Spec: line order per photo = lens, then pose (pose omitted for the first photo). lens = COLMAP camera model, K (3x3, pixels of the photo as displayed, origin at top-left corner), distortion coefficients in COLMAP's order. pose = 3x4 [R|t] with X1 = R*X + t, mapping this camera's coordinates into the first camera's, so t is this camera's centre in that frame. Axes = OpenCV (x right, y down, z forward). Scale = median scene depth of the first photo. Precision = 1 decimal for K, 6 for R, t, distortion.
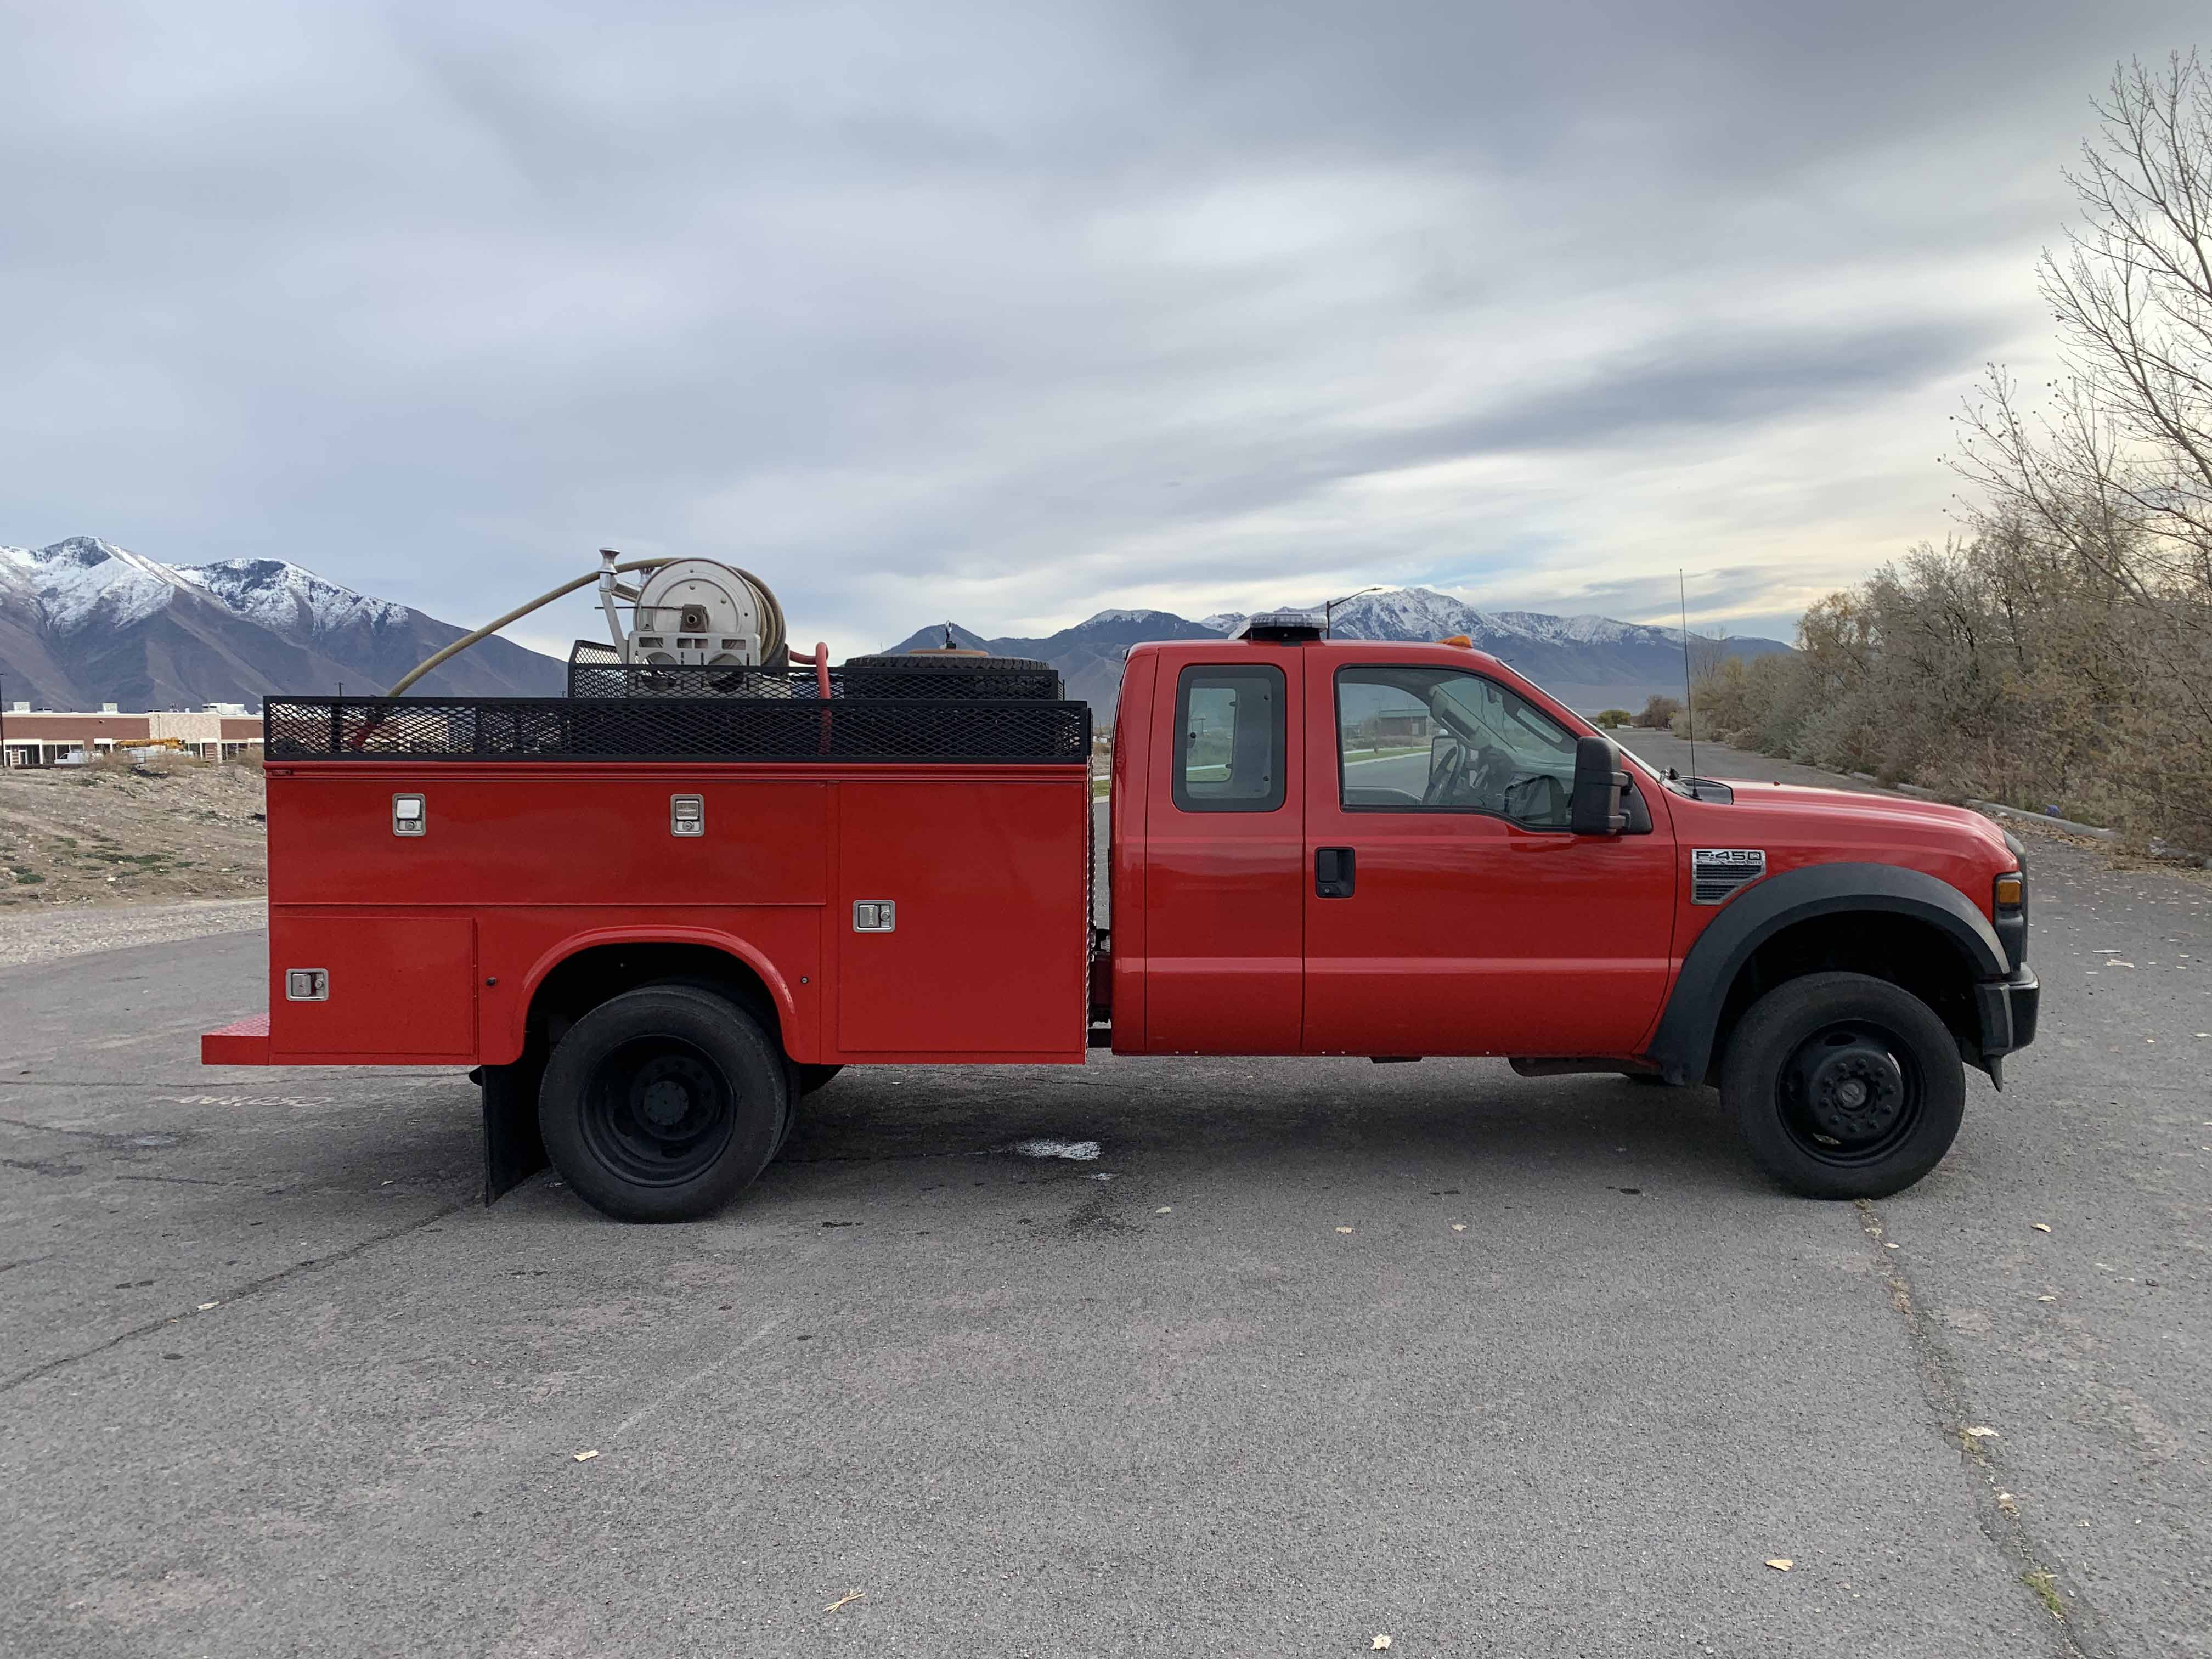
lens RADIAL K [[1698.6, 0, 1096.4], [0, 1698.6, 837.5], [0, 0, 1]] dist [0.026137, -0.020966]
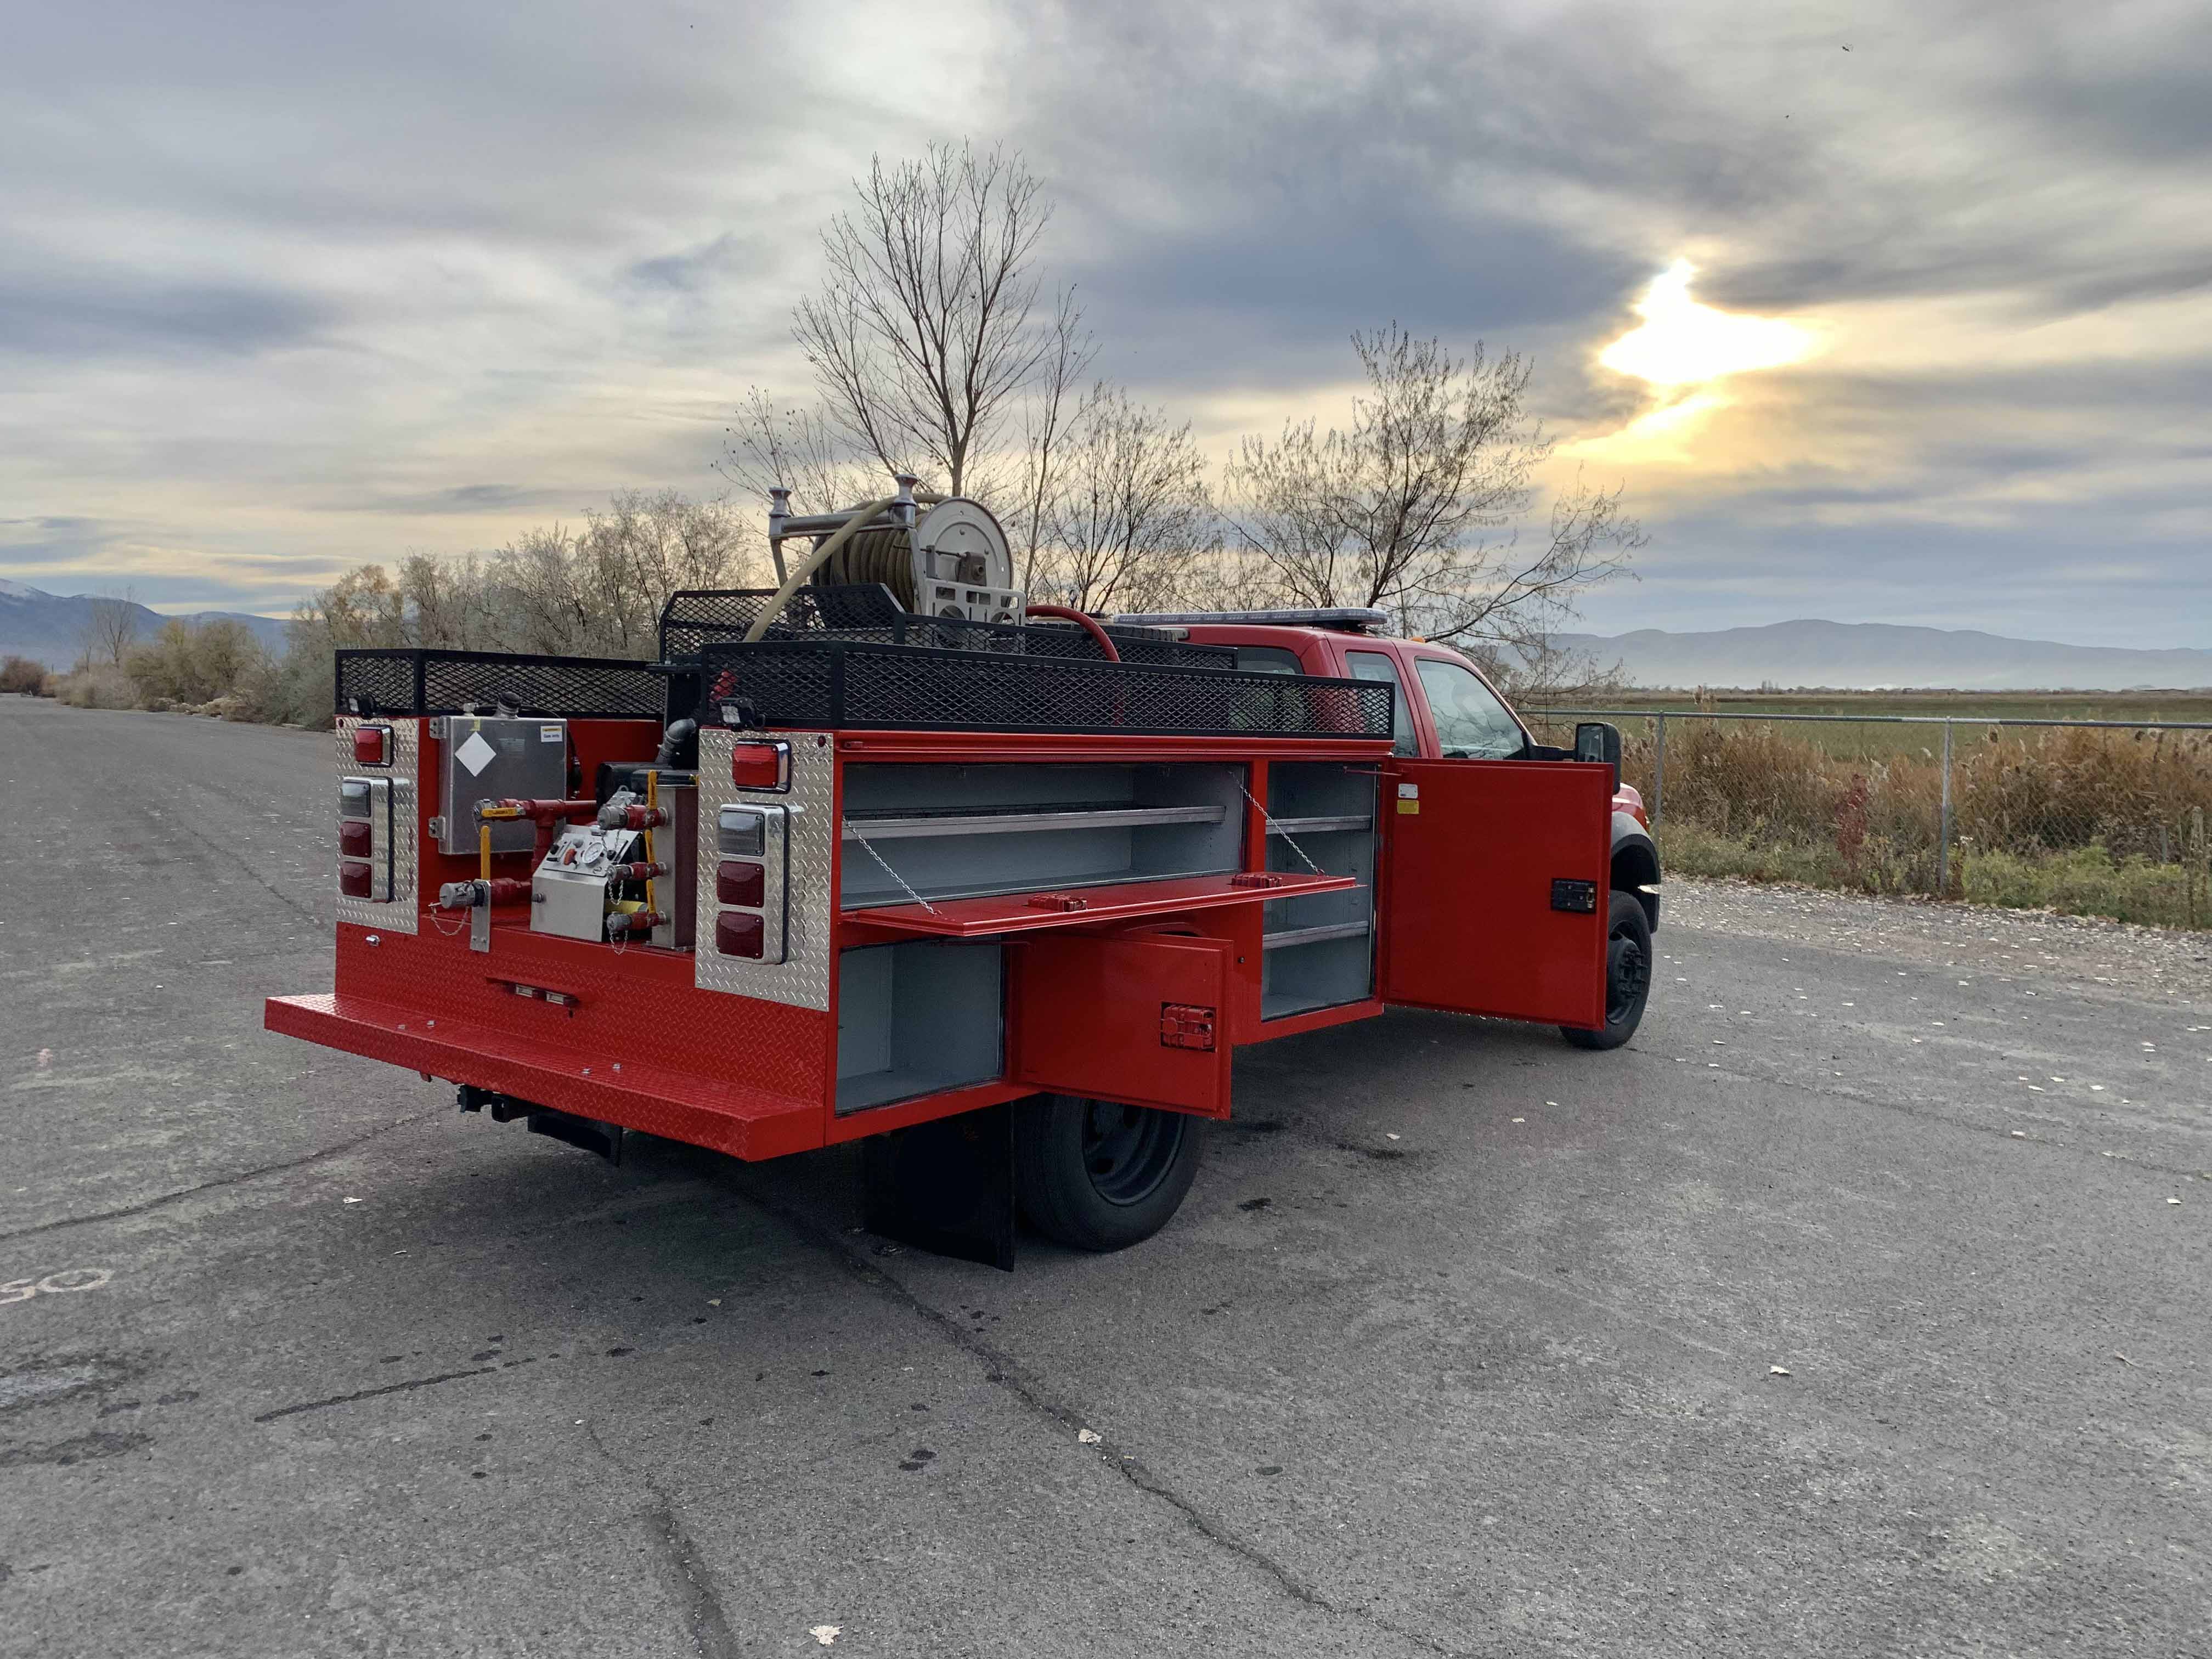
lens RADIAL K [[1698.6, 0, 1155.9], [0, 1698.6, 803.5], [0, 0, 1]] dist [0.026137, -0.020966]
pose [[0.615971, -0.022667, 0.787443, -1.121996], [0.026169, 0.999623, 0.008305, -0.017615], [-0.787334, 0.015491, 0.616332, 0.507433]]
